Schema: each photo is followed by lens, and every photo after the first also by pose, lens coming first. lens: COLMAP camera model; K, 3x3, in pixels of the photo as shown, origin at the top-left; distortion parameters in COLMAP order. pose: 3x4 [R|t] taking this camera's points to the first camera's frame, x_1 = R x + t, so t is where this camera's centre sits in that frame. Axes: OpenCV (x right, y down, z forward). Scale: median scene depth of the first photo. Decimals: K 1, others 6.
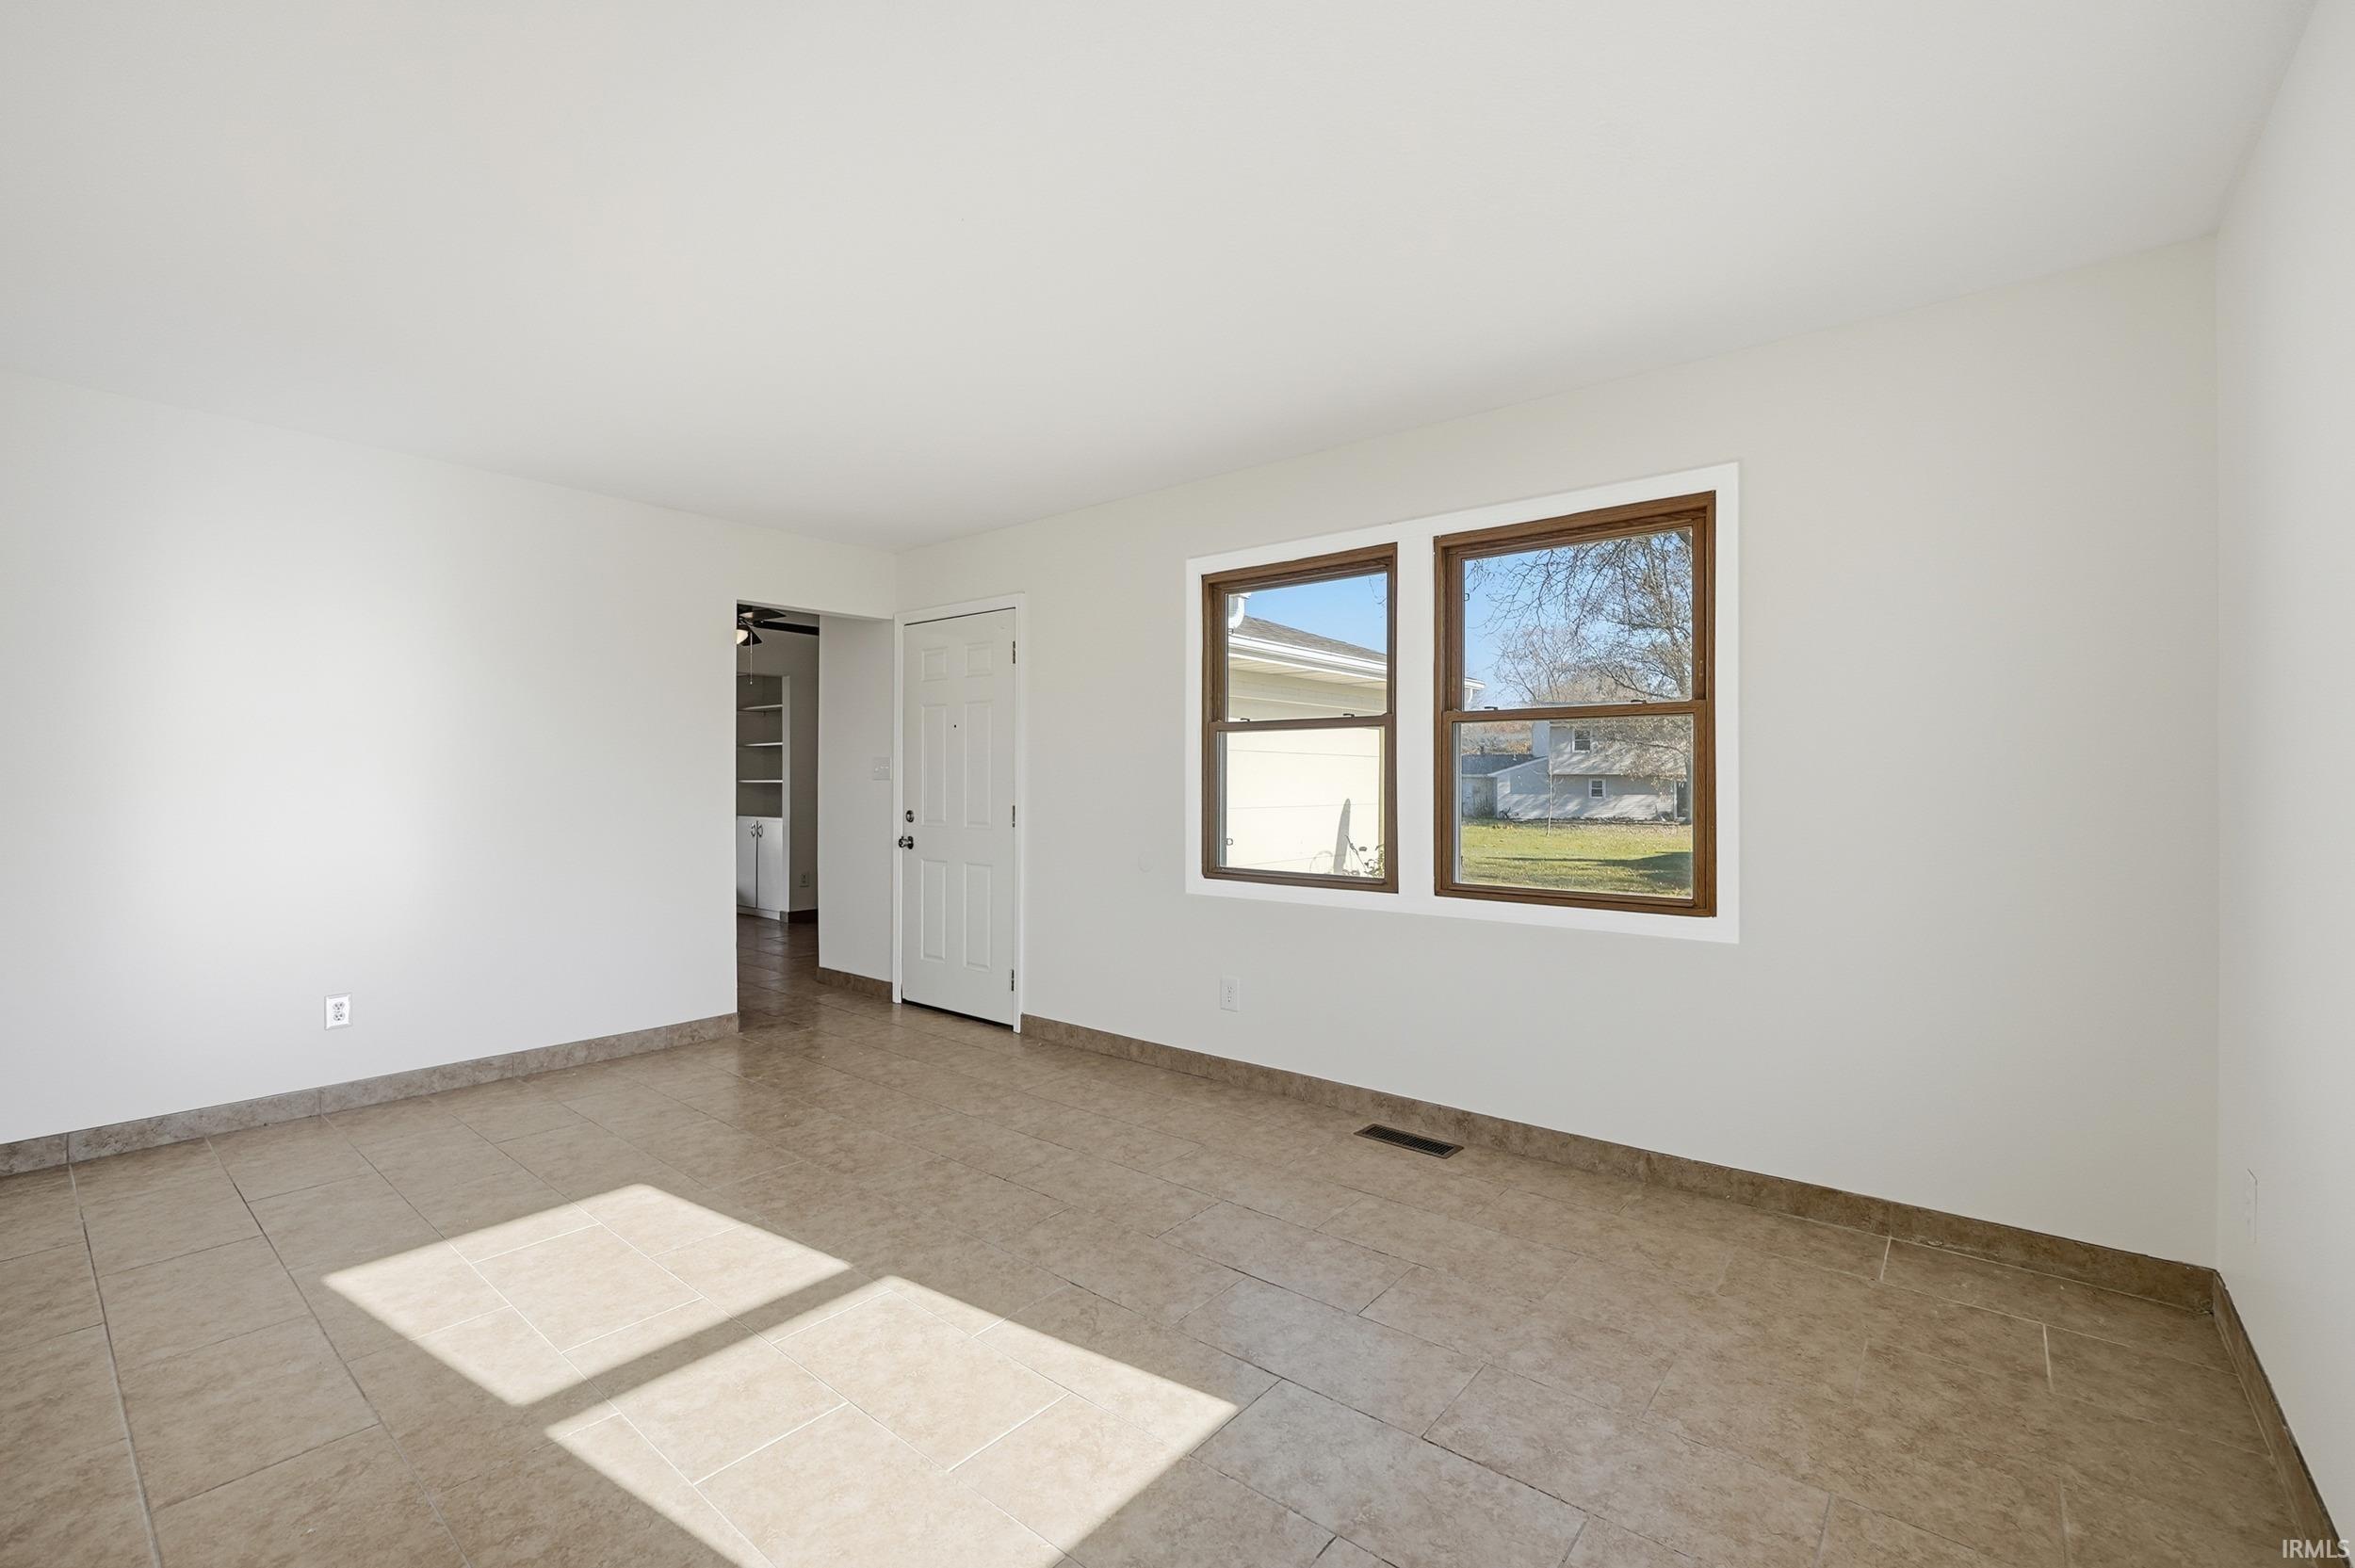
lens RADIAL K [[993.4, 0, 1185.2], [0, 993.4, 775.2], [0, 0, 1]] dist [-0.007214, 0.000378]
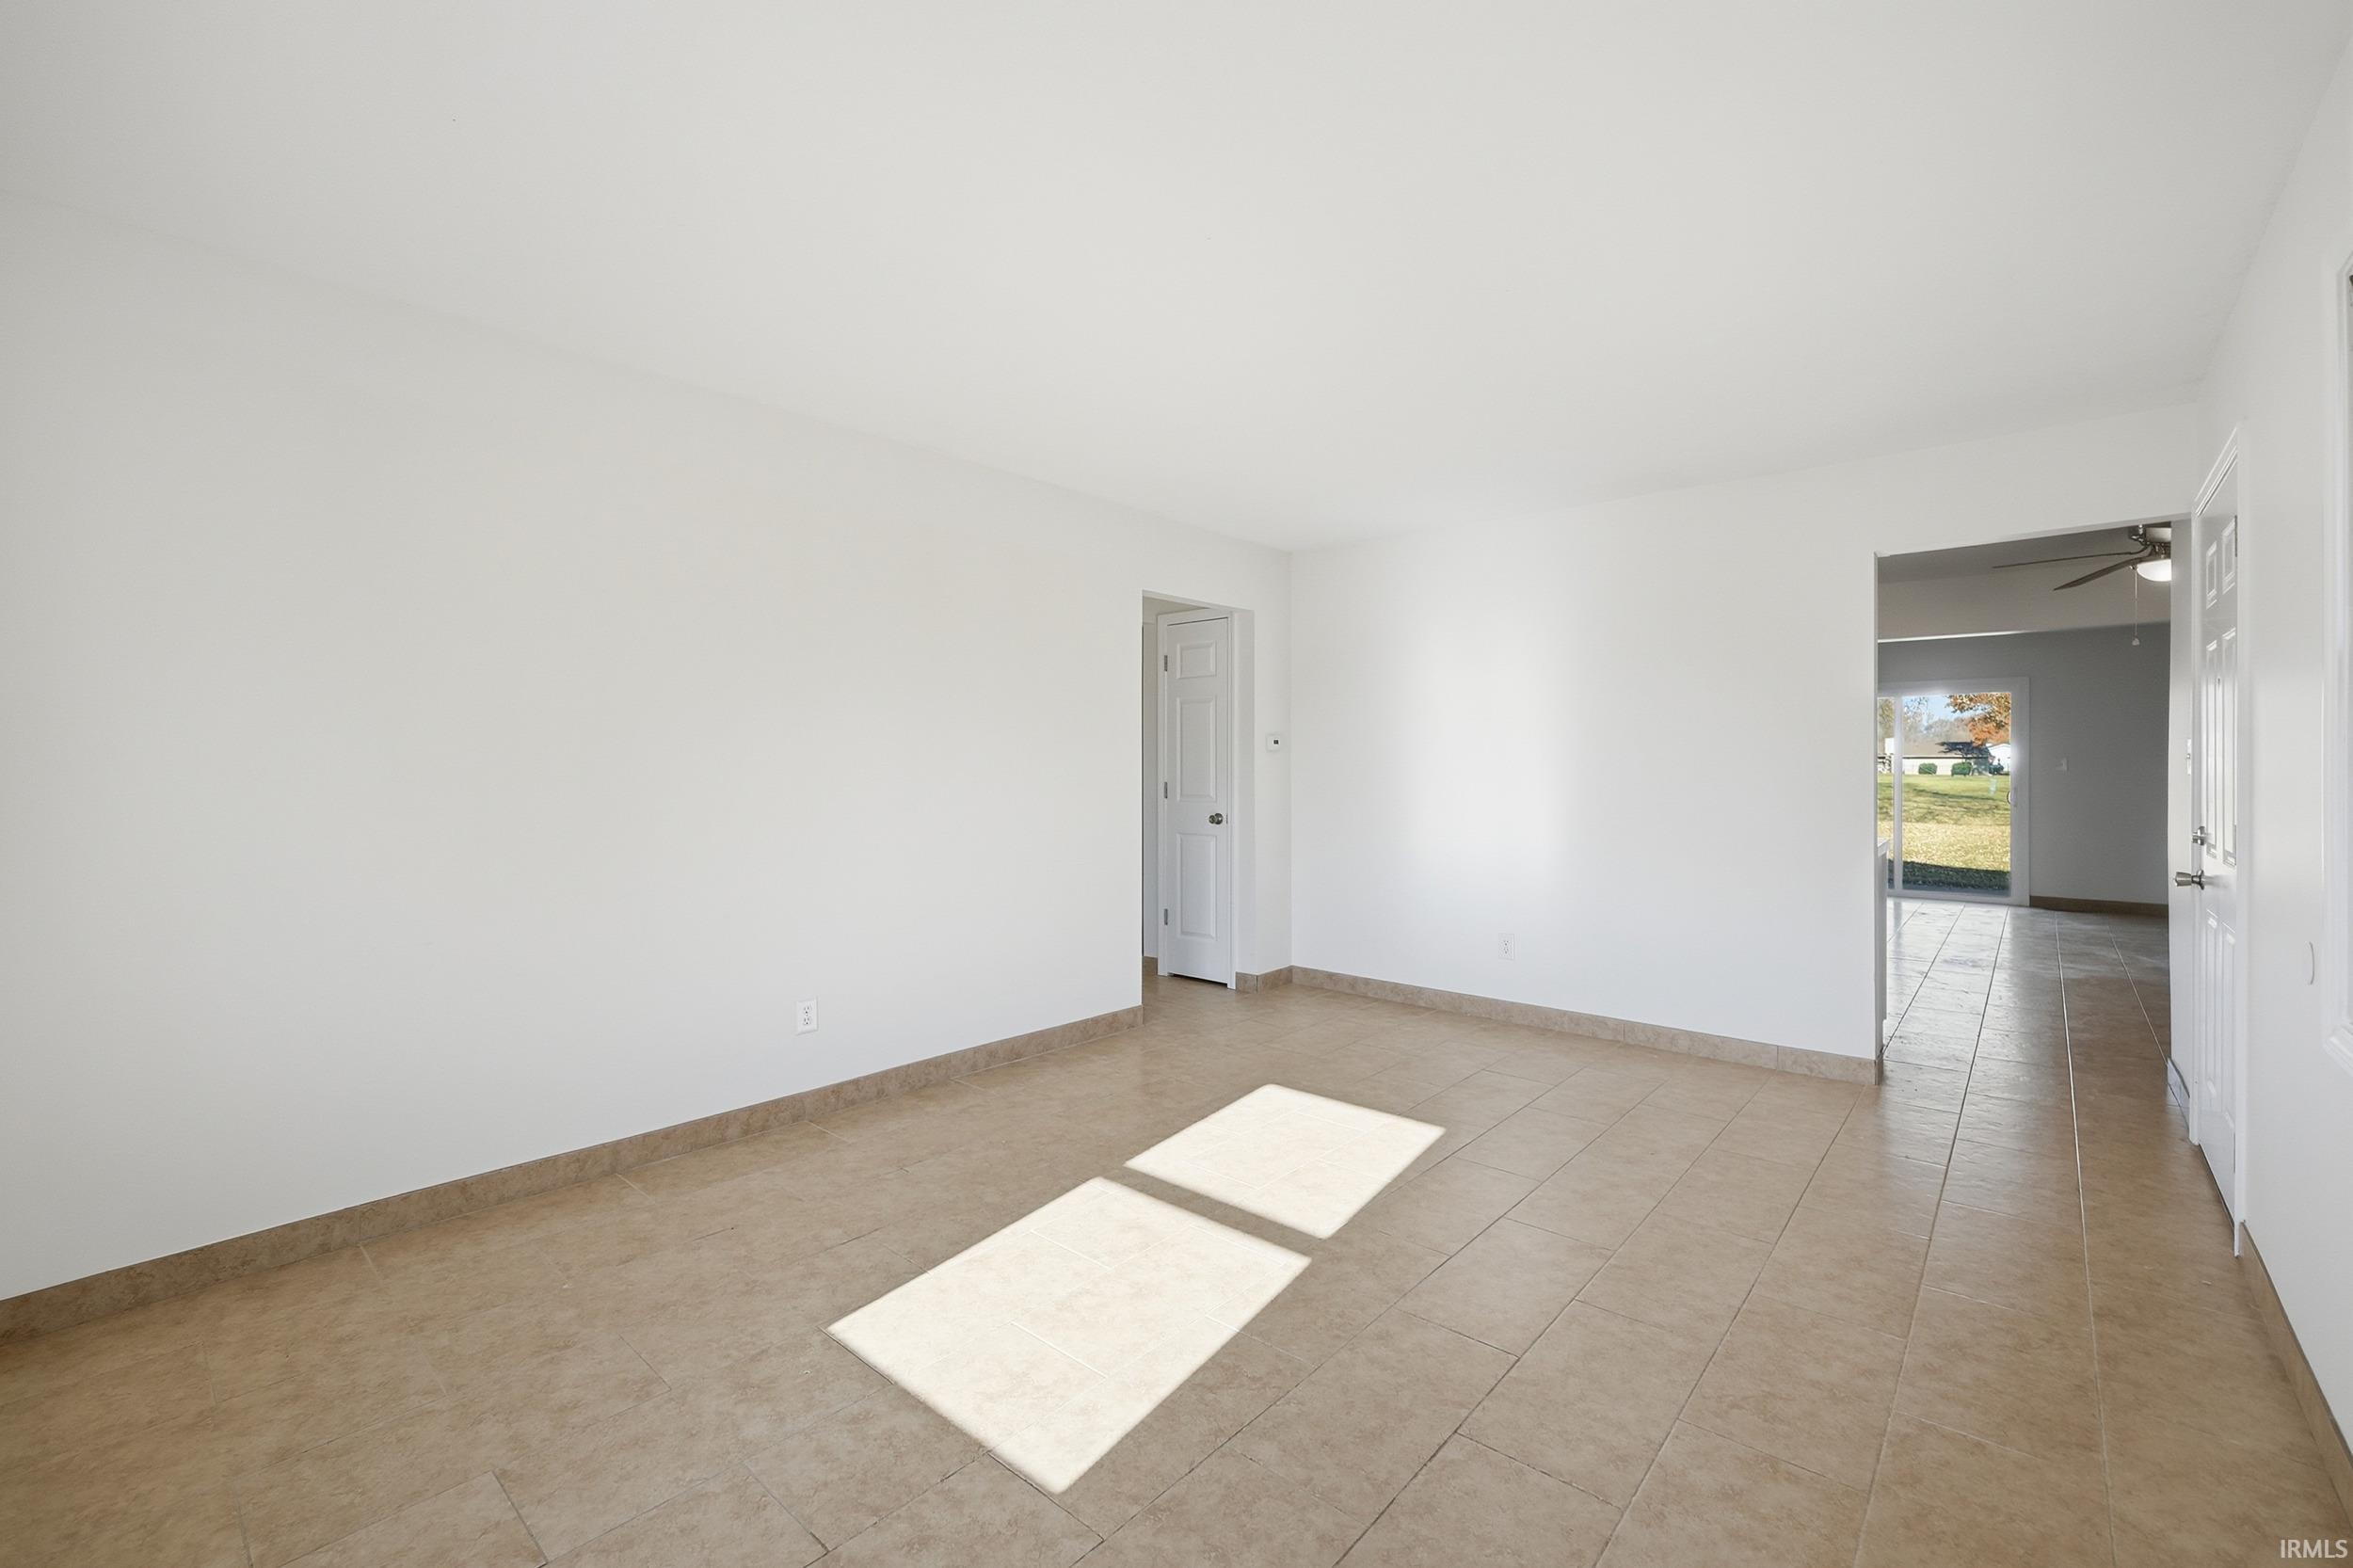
lens RADIAL K [[992.7, 0, 1184.2], [0, 992.7, 775.2], [0, 0, 1]] dist [-0.007214, 0.000378]
pose [[-0.031195, 0.005159, -0.999500, 0.705203], [0.003467, 0.999981, 0.005053, 0.000756], [0.999507, -0.003308, -0.031213, 0.878365]]
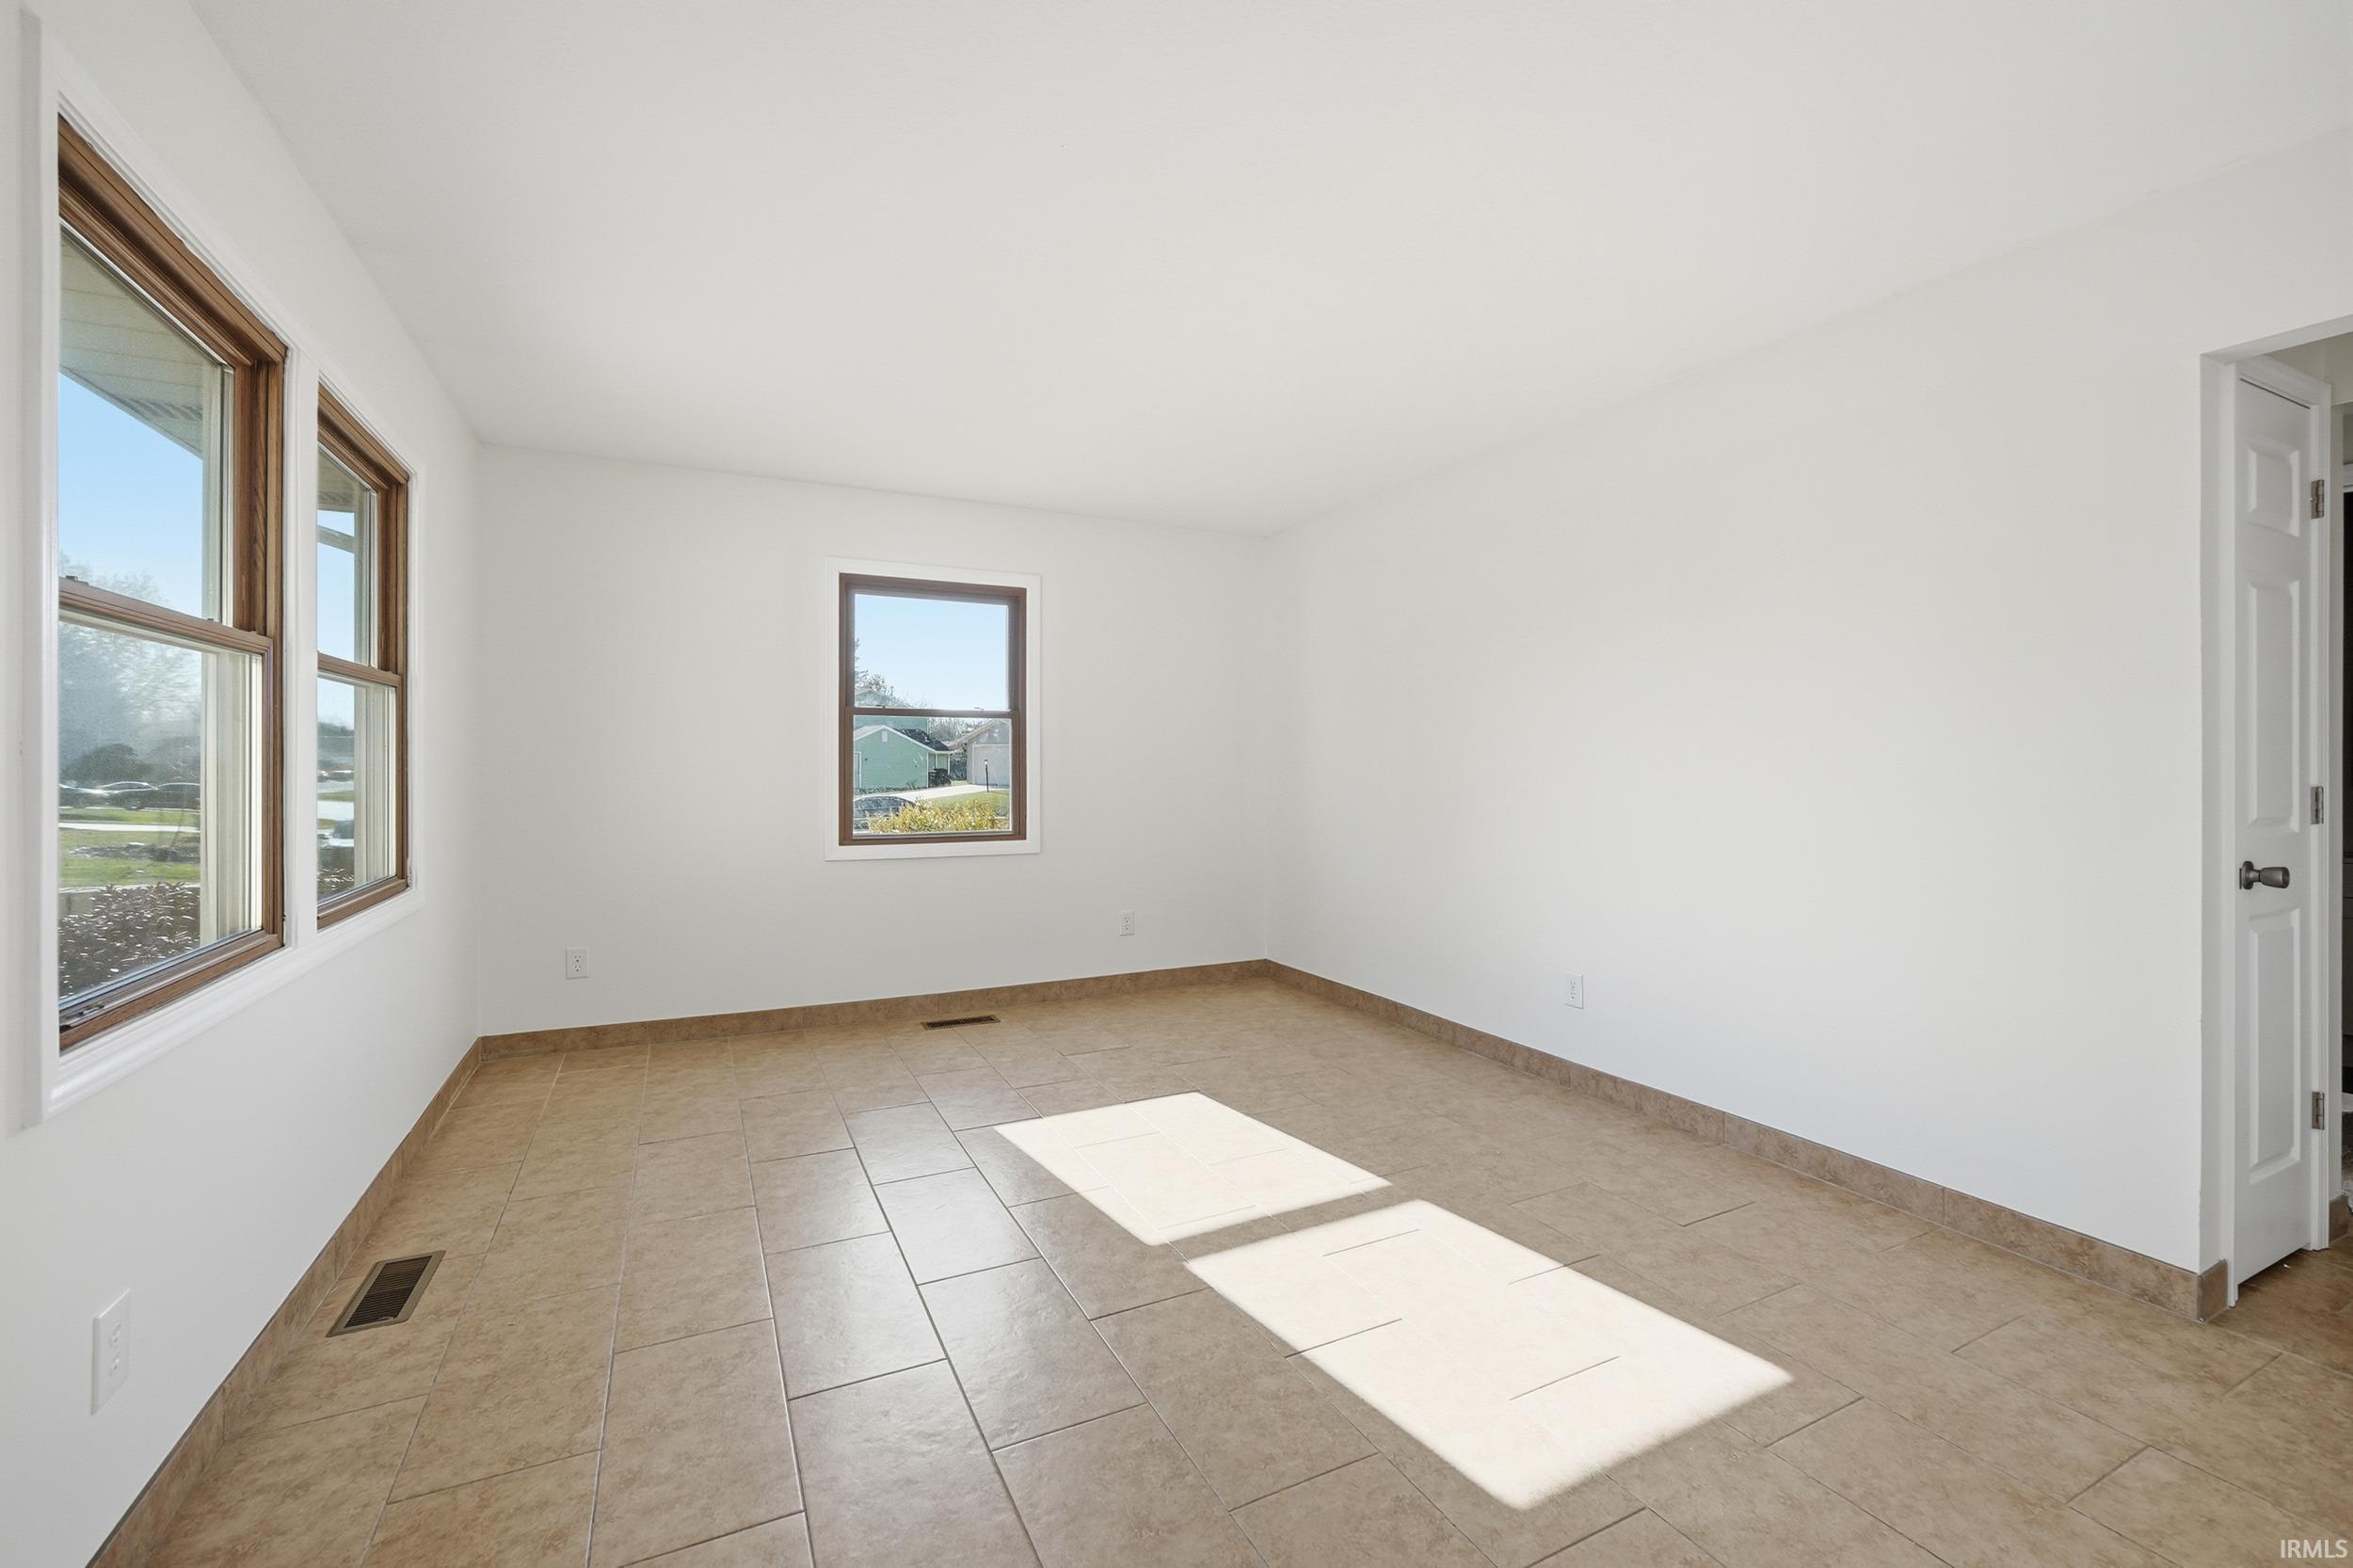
lens RADIAL K [[992.7, 0, 1184.2], [0, 992.7, 775.2], [0, 0, 1]] dist [-0.007214, 0.000378]
pose [[-0.913681, -0.008102, 0.406352, -0.715161], [-0.004576, 0.999943, 0.009649, 0.014666], [-0.406407, 0.006957, -0.913666, 1.857586]]
